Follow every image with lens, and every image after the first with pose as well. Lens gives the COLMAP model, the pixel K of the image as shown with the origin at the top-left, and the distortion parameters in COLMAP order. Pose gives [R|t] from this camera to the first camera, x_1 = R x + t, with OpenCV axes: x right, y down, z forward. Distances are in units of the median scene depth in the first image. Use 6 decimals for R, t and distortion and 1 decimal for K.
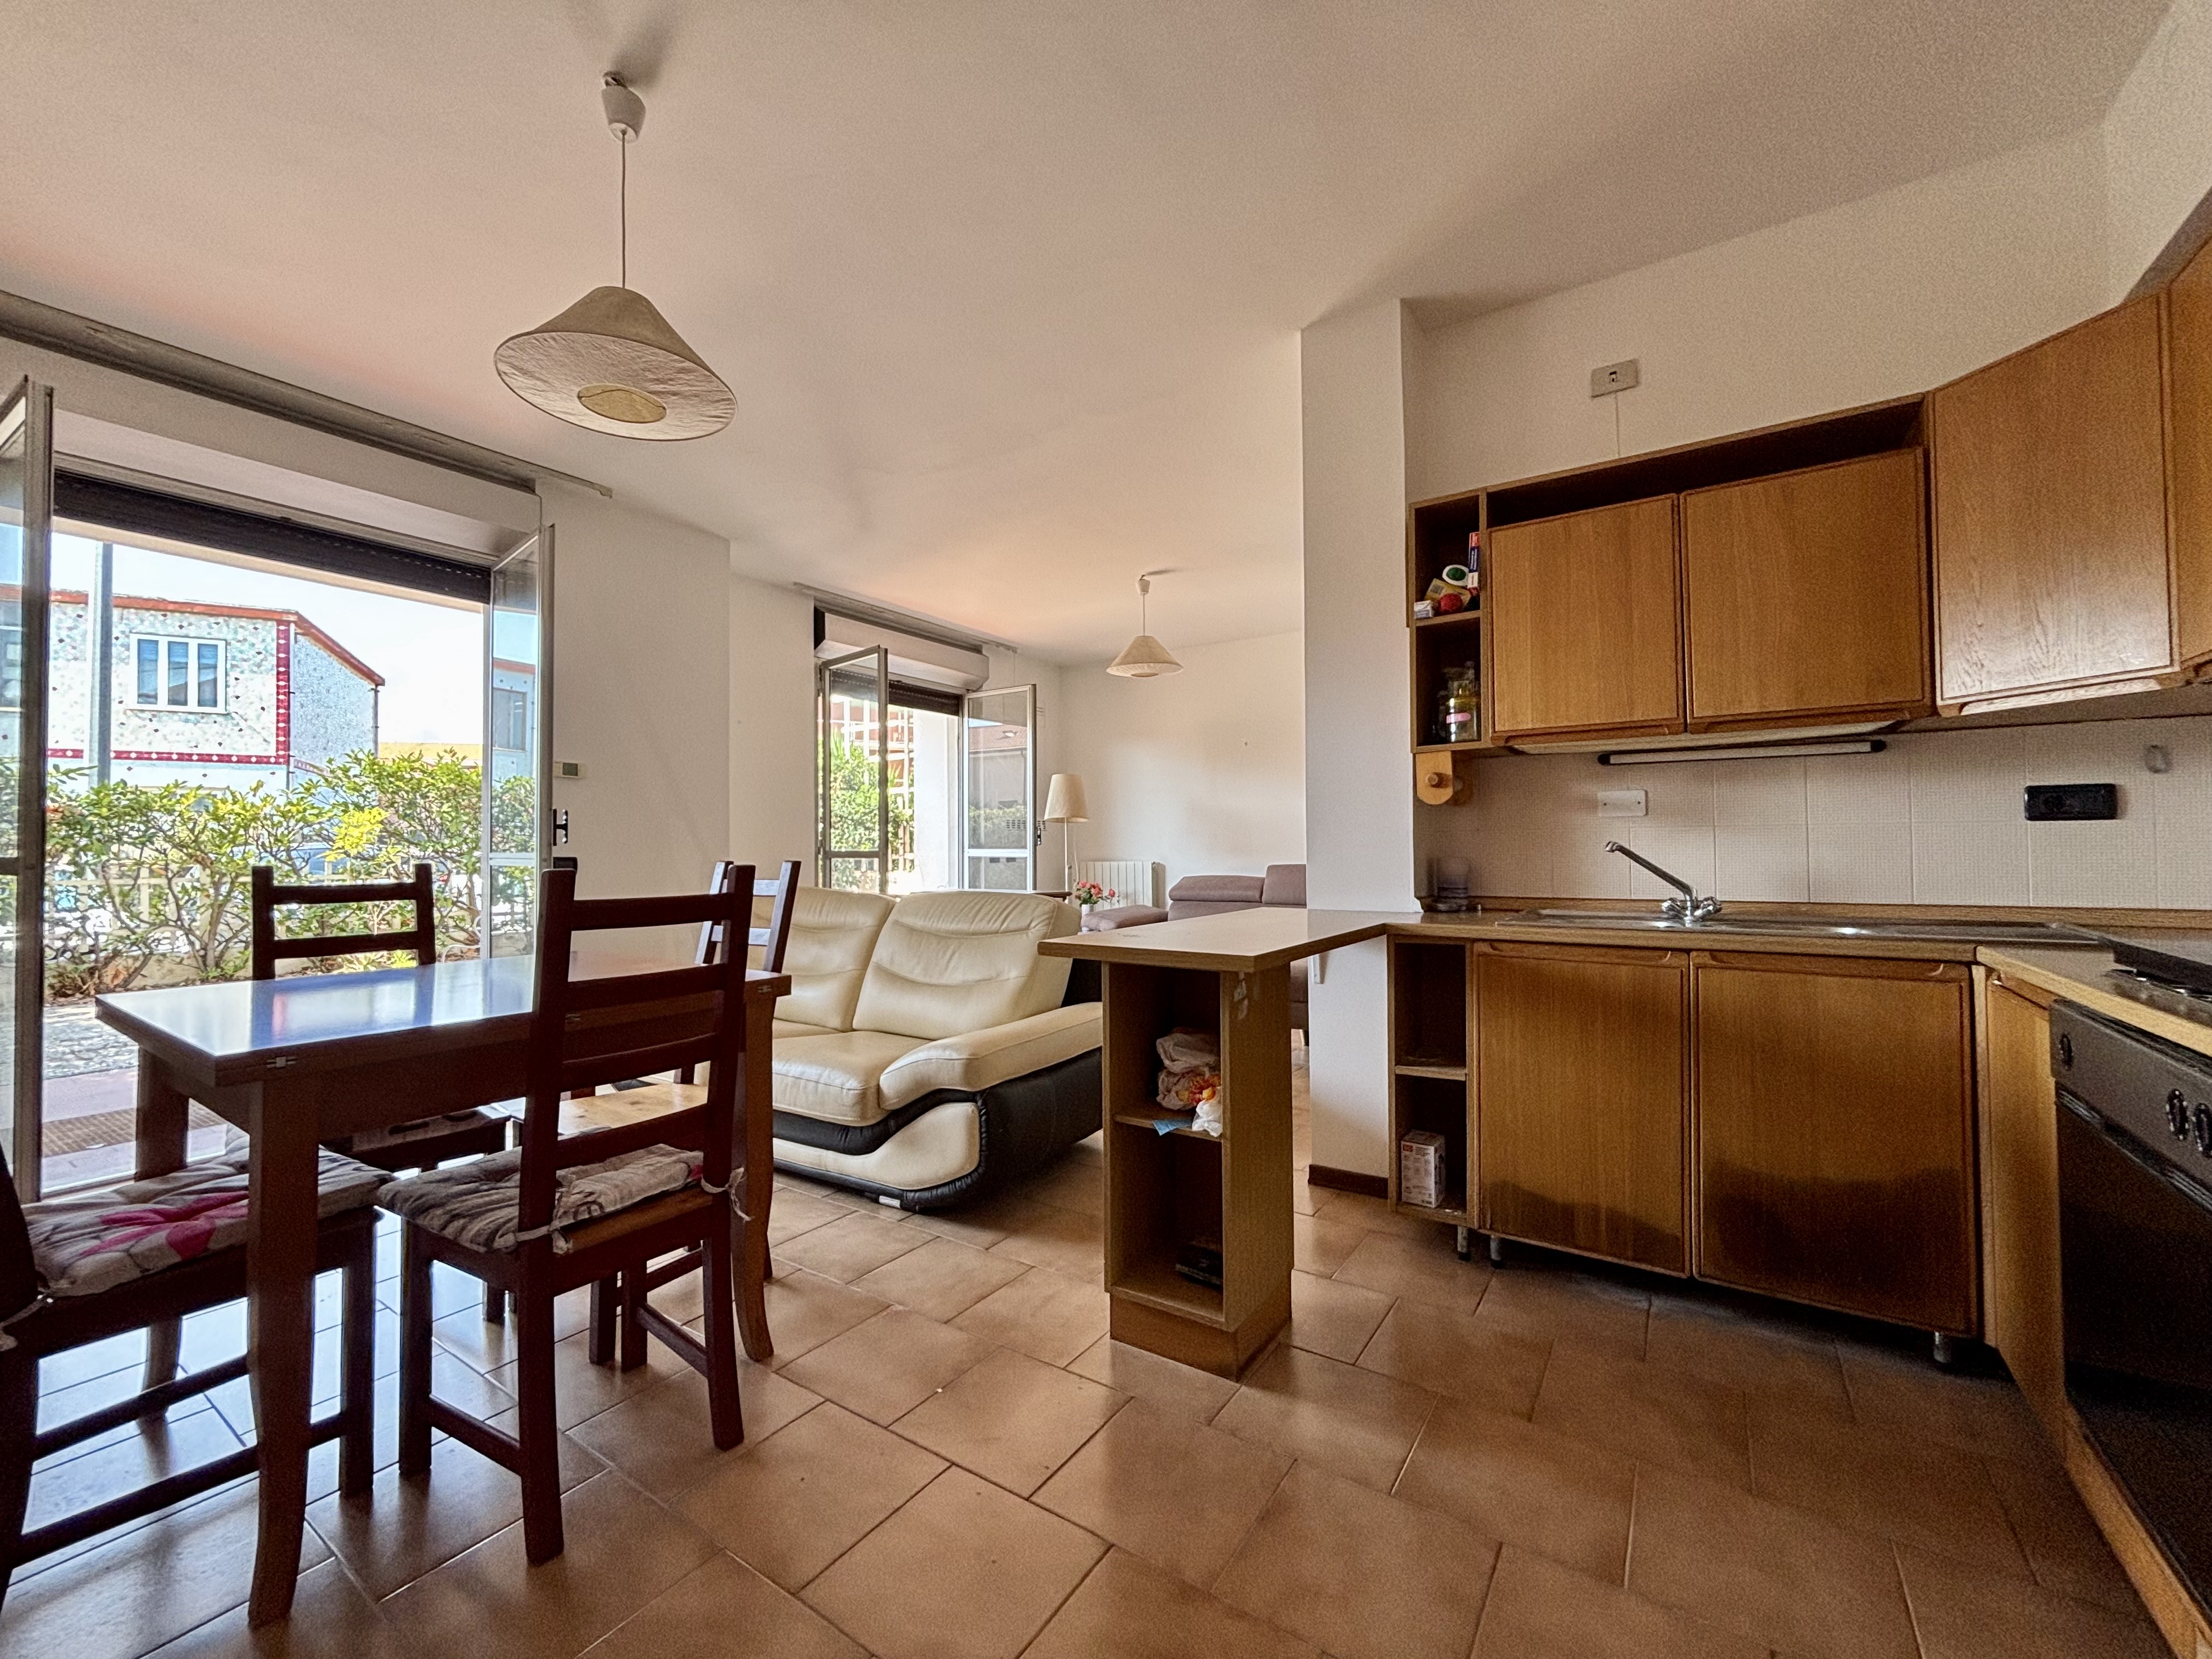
lens RADIAL K [[896.6, 0, 1106.0], [0, 896.6, 829.5], [0, 0, 1]] dist [0.003781, -0.000375]
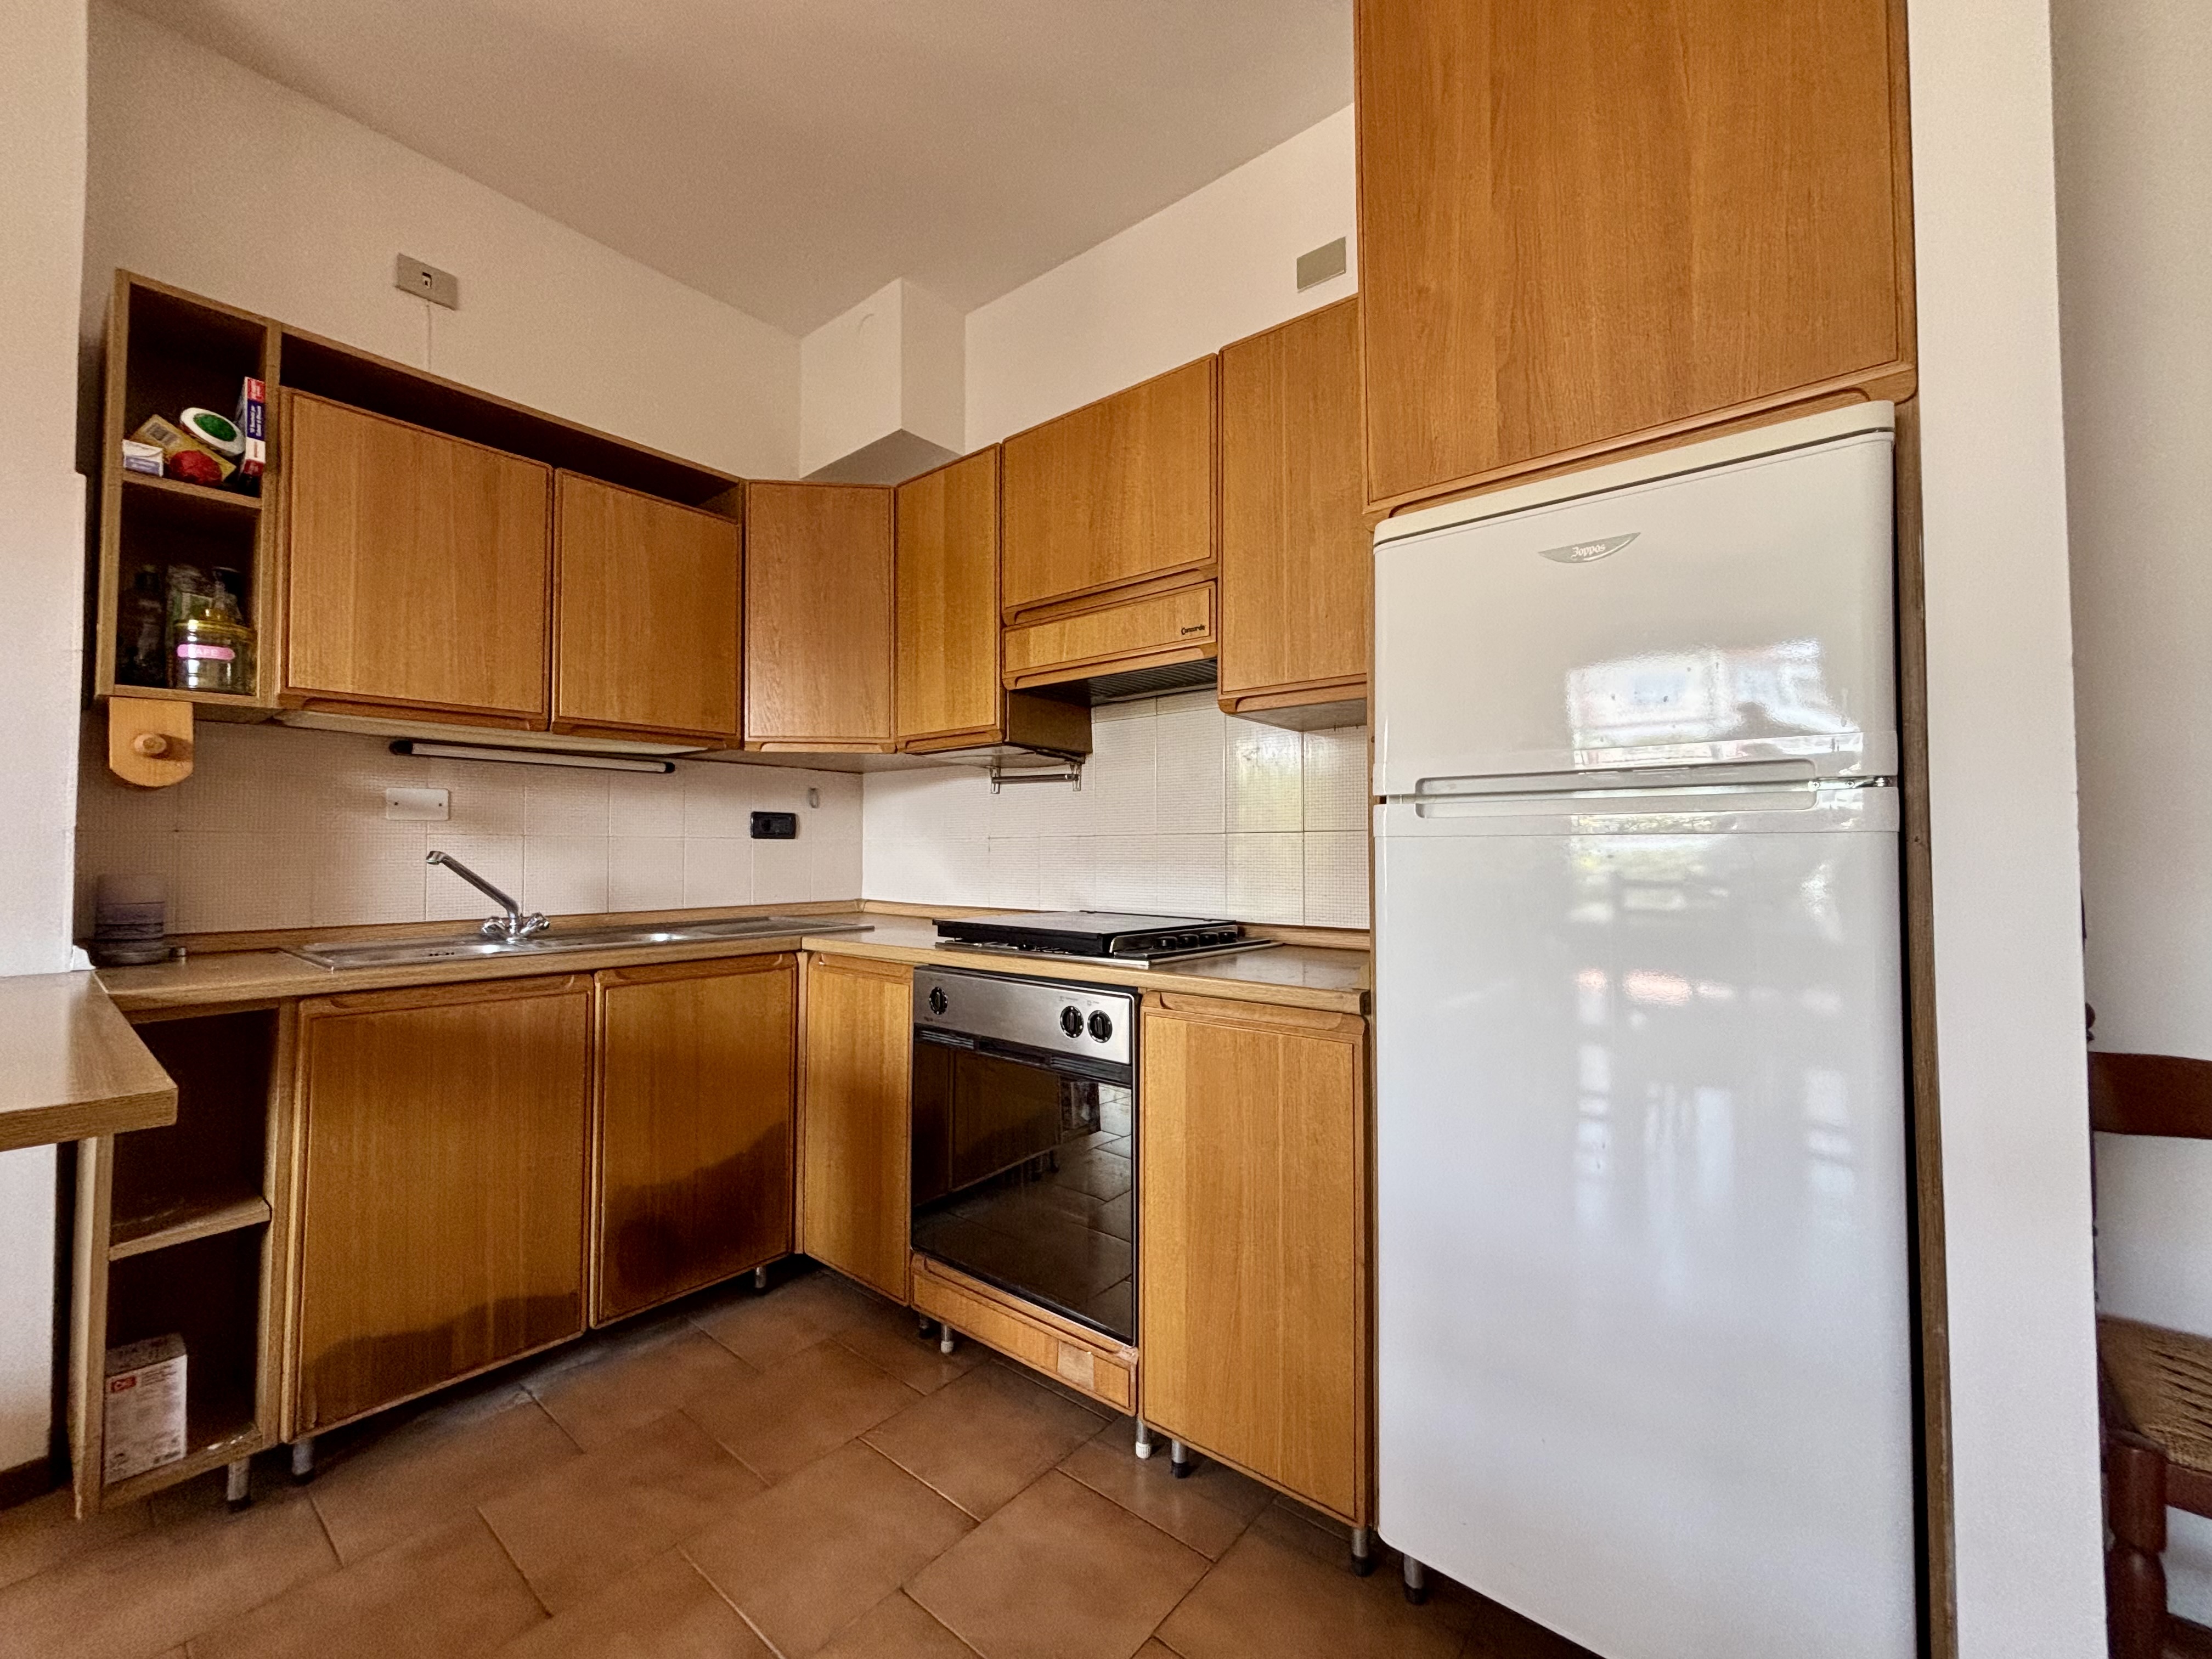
lens RADIAL K [[906.4, 0, 1108.5], [0, 906.4, 827.0], [0, 0, 1]] dist [0.000797, 0.000206]
pose [[0.100869, 0.038080, 0.994171, -0.192515], [-0.020113, 0.999141, -0.036230, 0.009658], [-0.994696, -0.016342, 0.101548, 0.333487]]
